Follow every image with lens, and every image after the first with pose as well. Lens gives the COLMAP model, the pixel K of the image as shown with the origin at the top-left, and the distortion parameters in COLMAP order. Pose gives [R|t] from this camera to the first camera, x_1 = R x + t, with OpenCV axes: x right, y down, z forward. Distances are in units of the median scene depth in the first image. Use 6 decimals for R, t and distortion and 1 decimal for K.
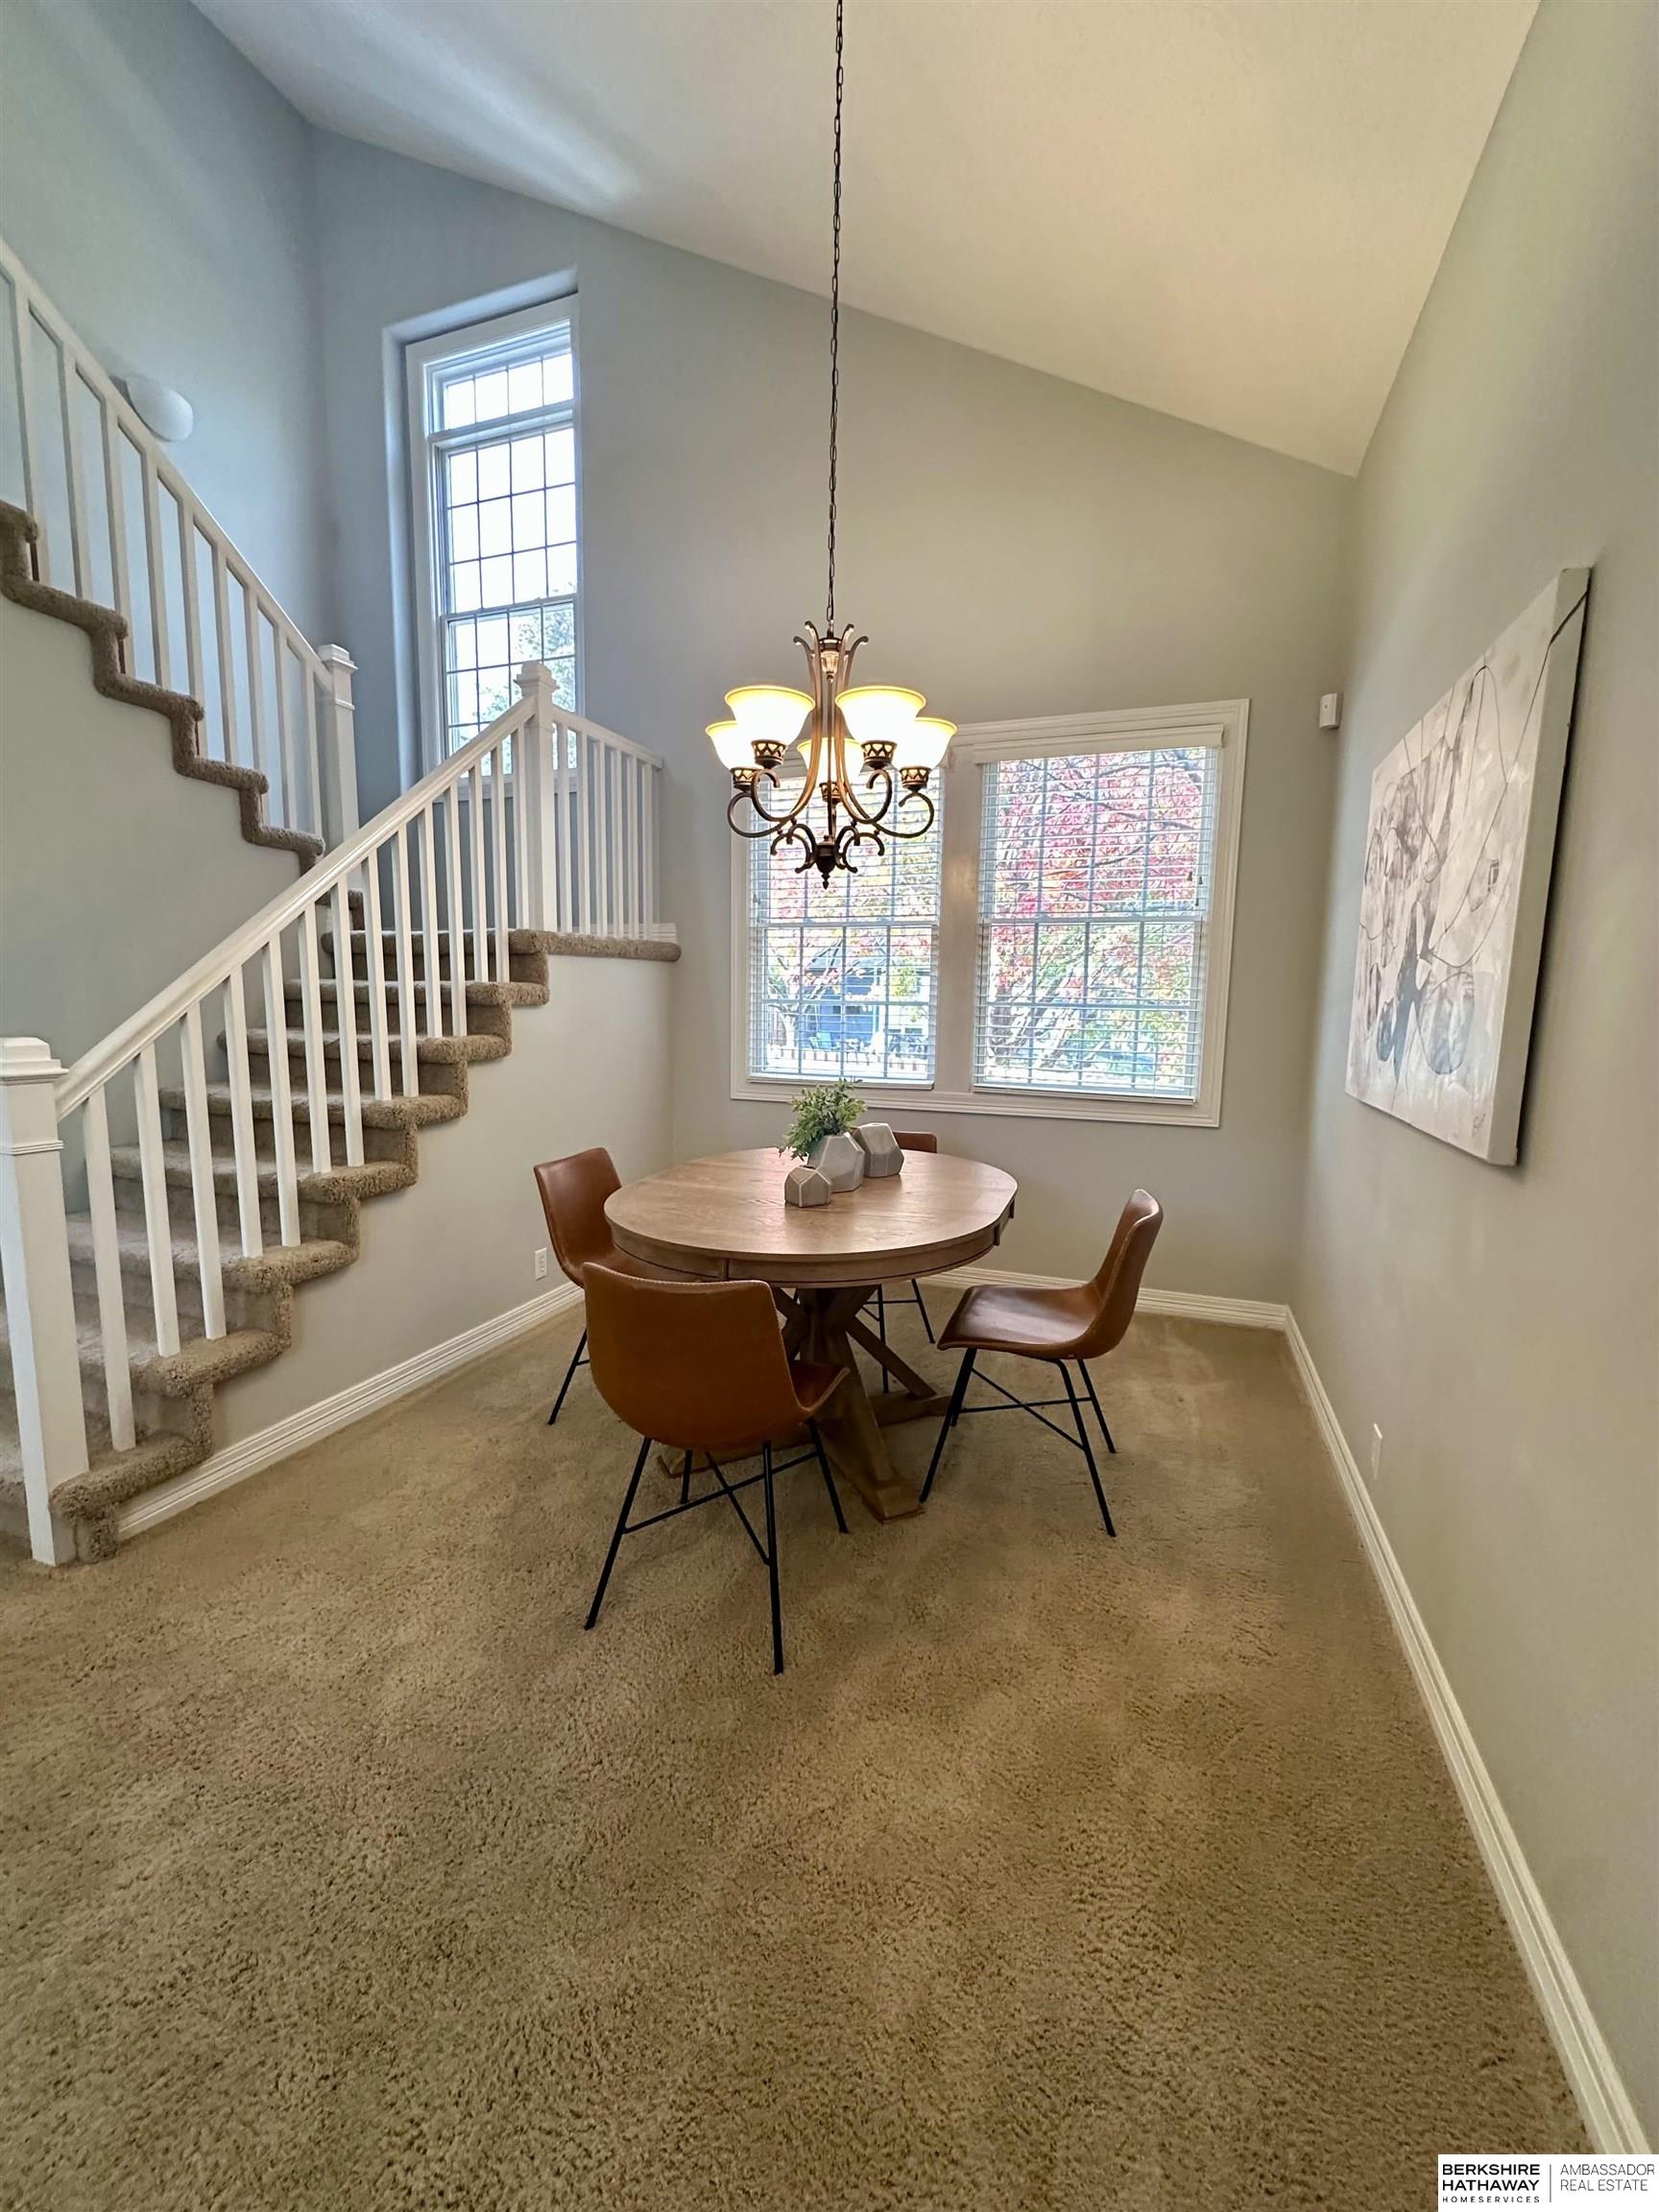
lens RADIAL K [[882.9, 0, 829.5], [0, 882.9, 1106.0], [0, 0, 1]] dist [0.000336, 0.000313]
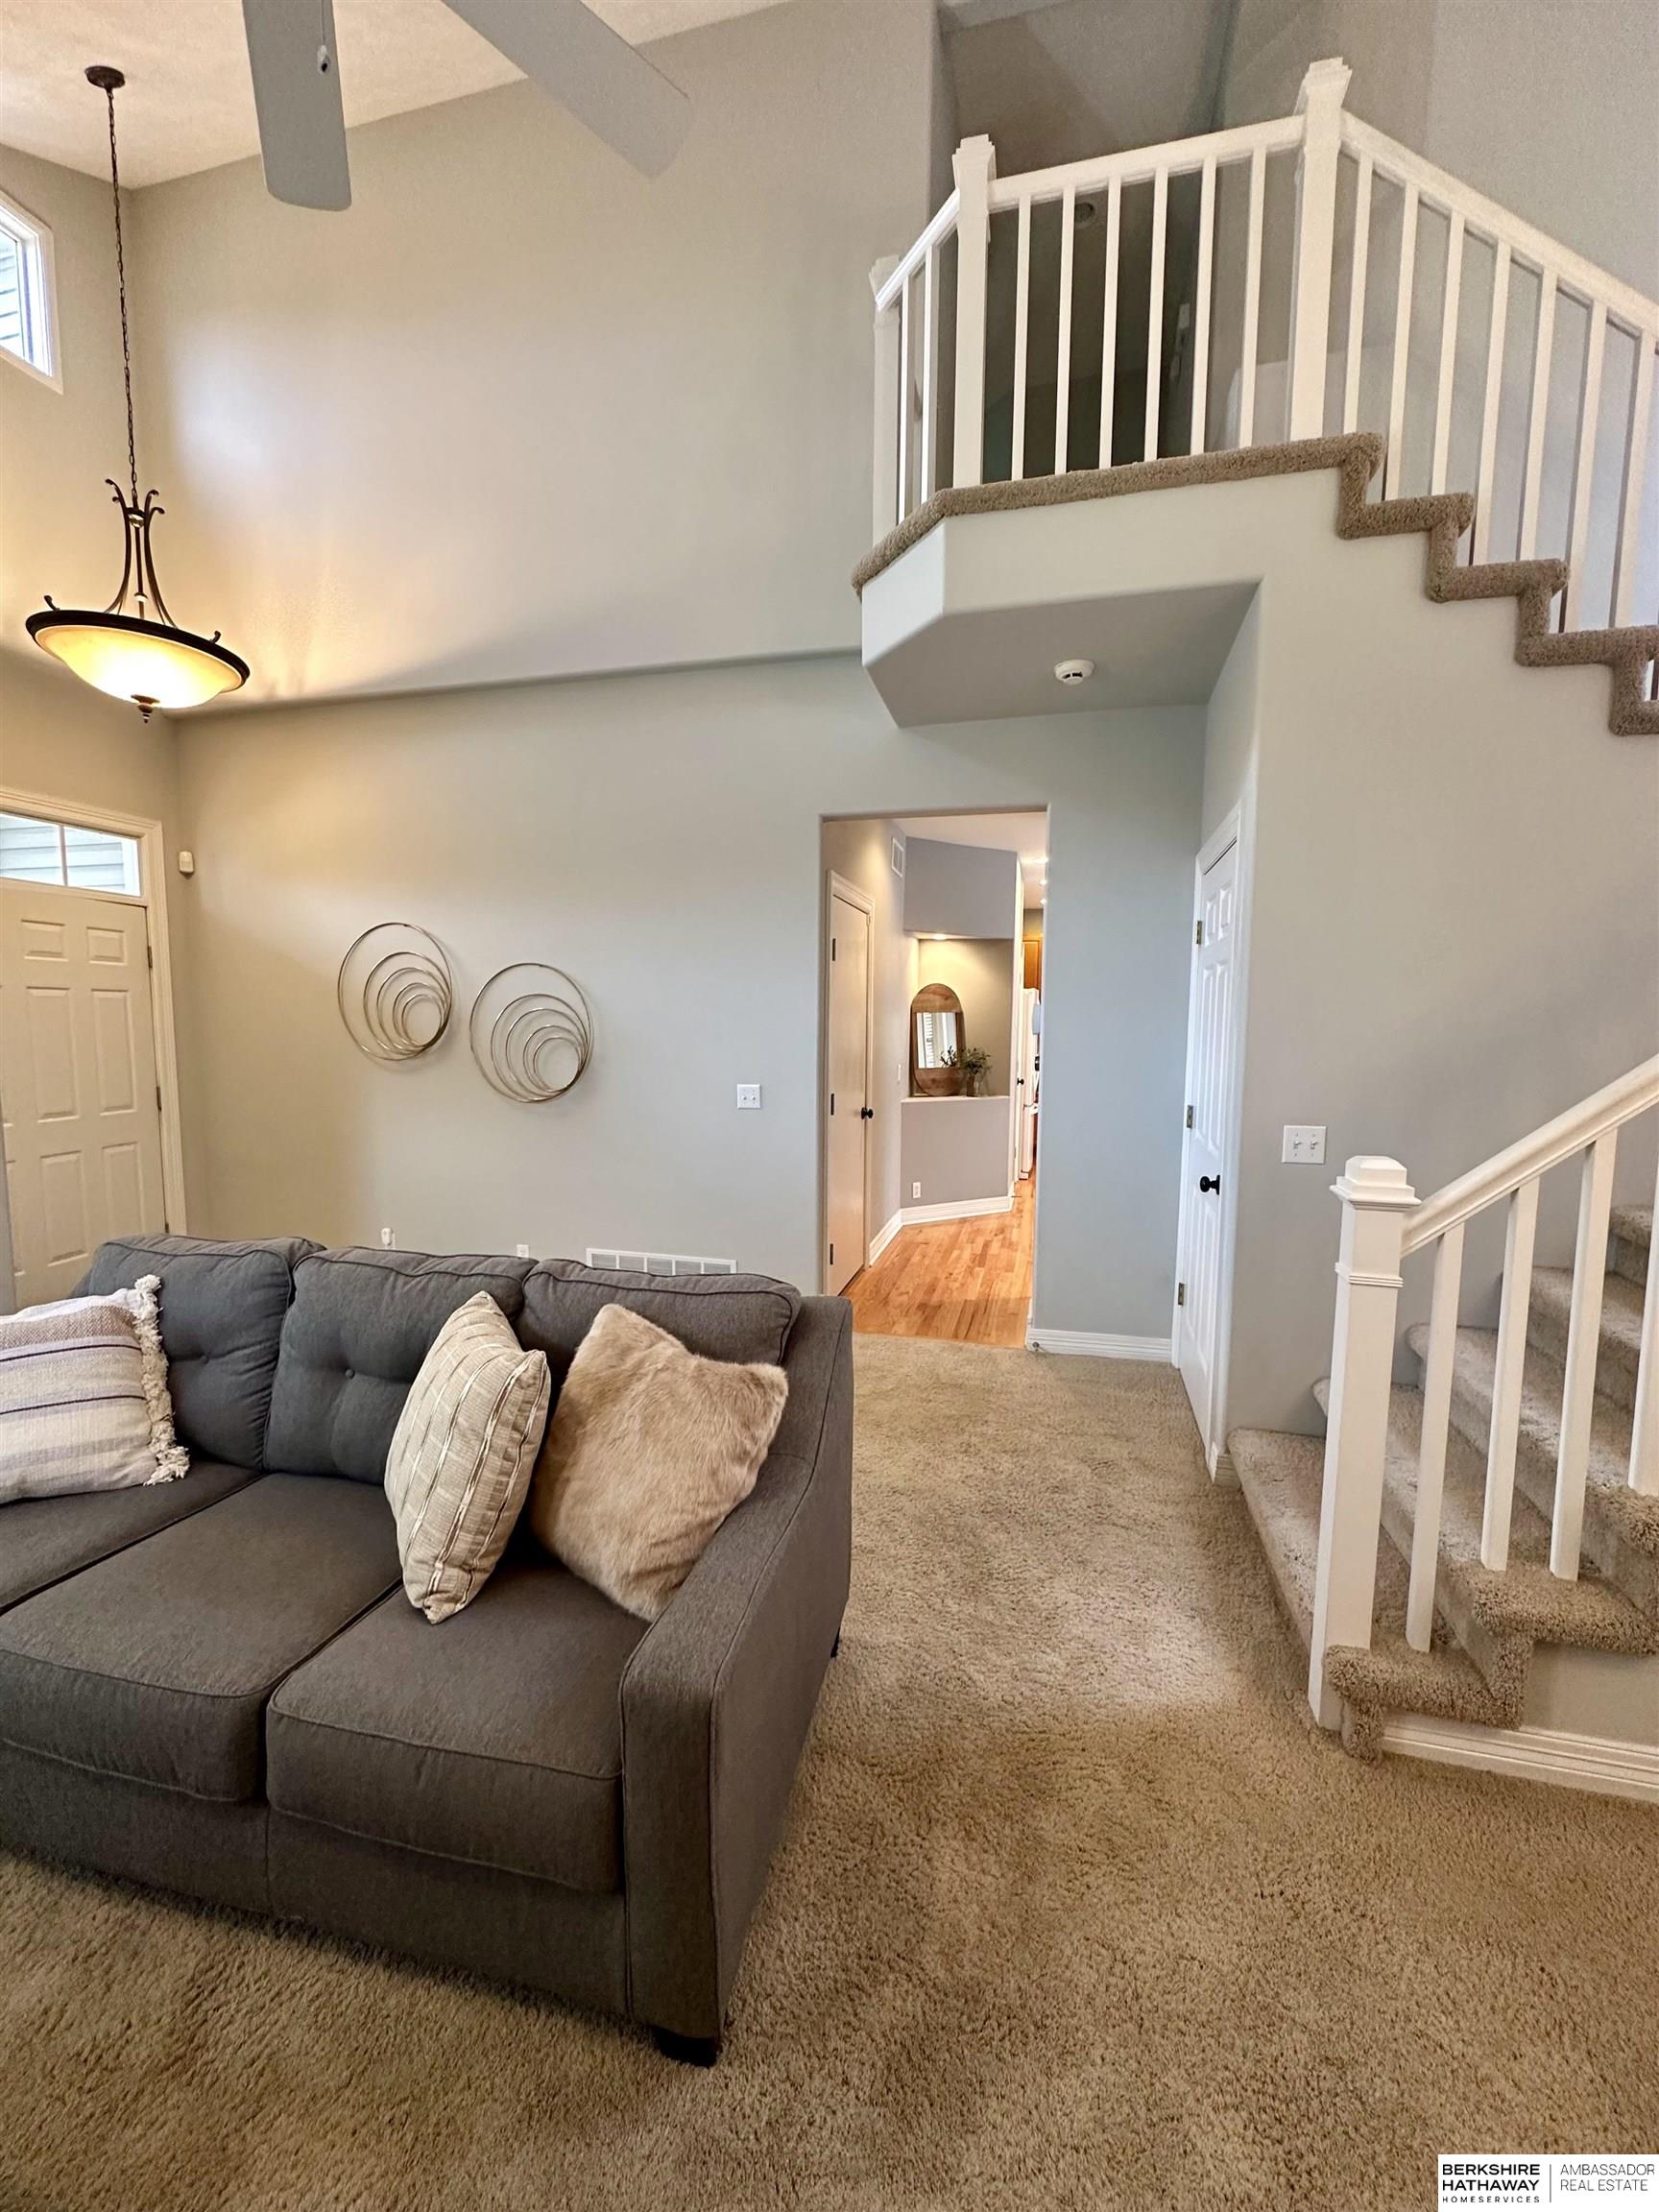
lens RADIAL K [[882.9, 0, 829.5], [0, 882.9, 1106.0], [0, 0, 1]] dist [0.000336, 0.000313]
pose [[0.099737, 0.081925, -0.991635, -0.059786], [-0.128035, 0.989376, 0.068861, -0.110016], [0.986742, 0.120096, 0.109167, 0.294669]]
